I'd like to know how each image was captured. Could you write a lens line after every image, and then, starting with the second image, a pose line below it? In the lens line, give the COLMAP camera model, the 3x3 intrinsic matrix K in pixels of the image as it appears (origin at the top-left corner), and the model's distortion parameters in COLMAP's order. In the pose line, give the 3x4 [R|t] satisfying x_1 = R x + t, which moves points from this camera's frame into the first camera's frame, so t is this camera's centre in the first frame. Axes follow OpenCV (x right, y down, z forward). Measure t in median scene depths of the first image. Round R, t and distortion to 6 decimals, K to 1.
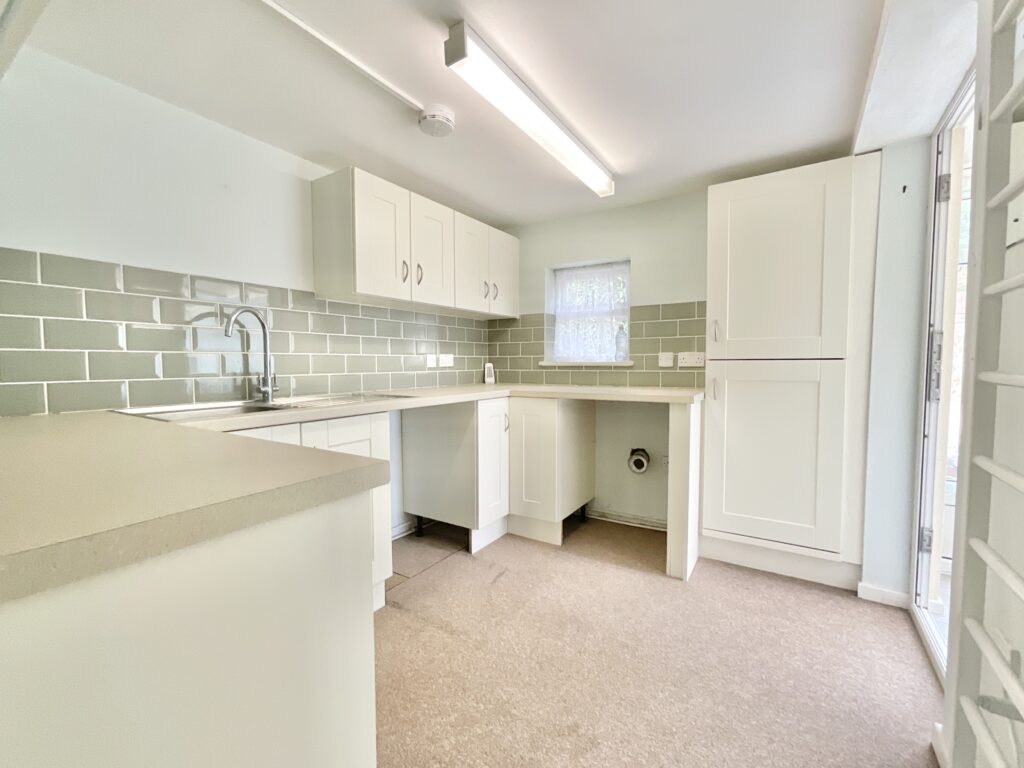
lens RADIAL K [[398.7, 0, 519.2], [0, 398.7, 380.8], [0, 0, 1]] dist [0.000218, 0.000085]
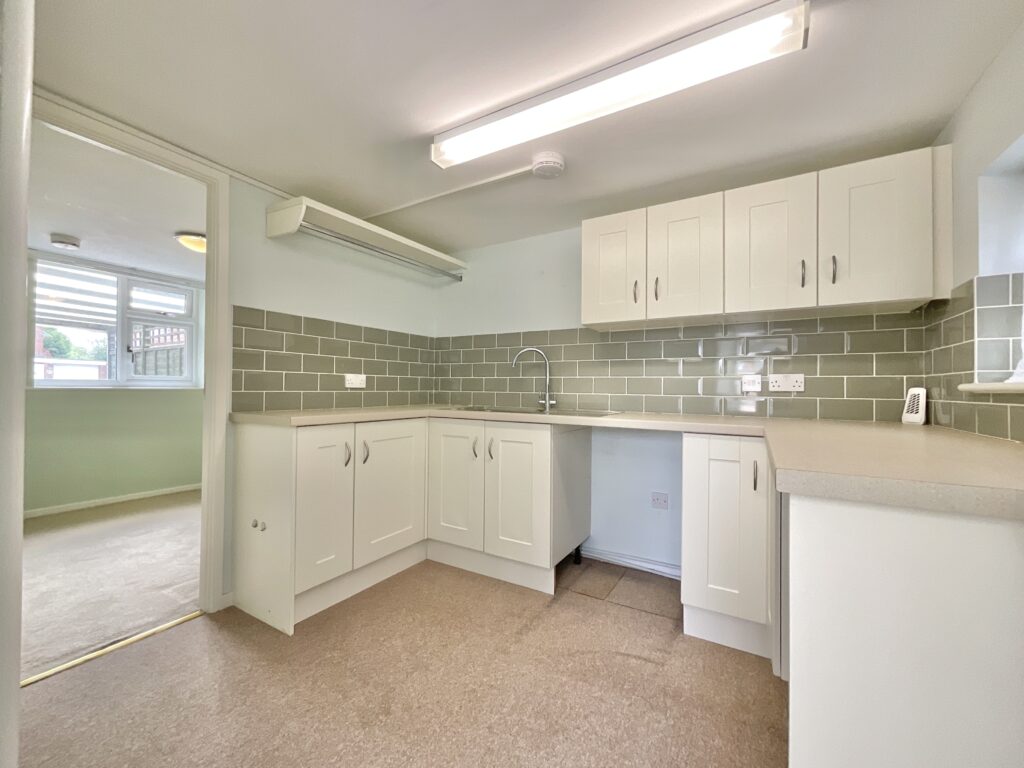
lens RADIAL K [[398.7, 0, 519.2], [0, 398.7, 380.8], [0, 0, 1]] dist [0.000218, 0.000085]
pose [[0.089719, -0.006489, -0.995946, 0.569396], [-0.053876, 0.998483, -0.011359, -0.023454], [0.994509, 0.054677, 0.089233, 0.542402]]
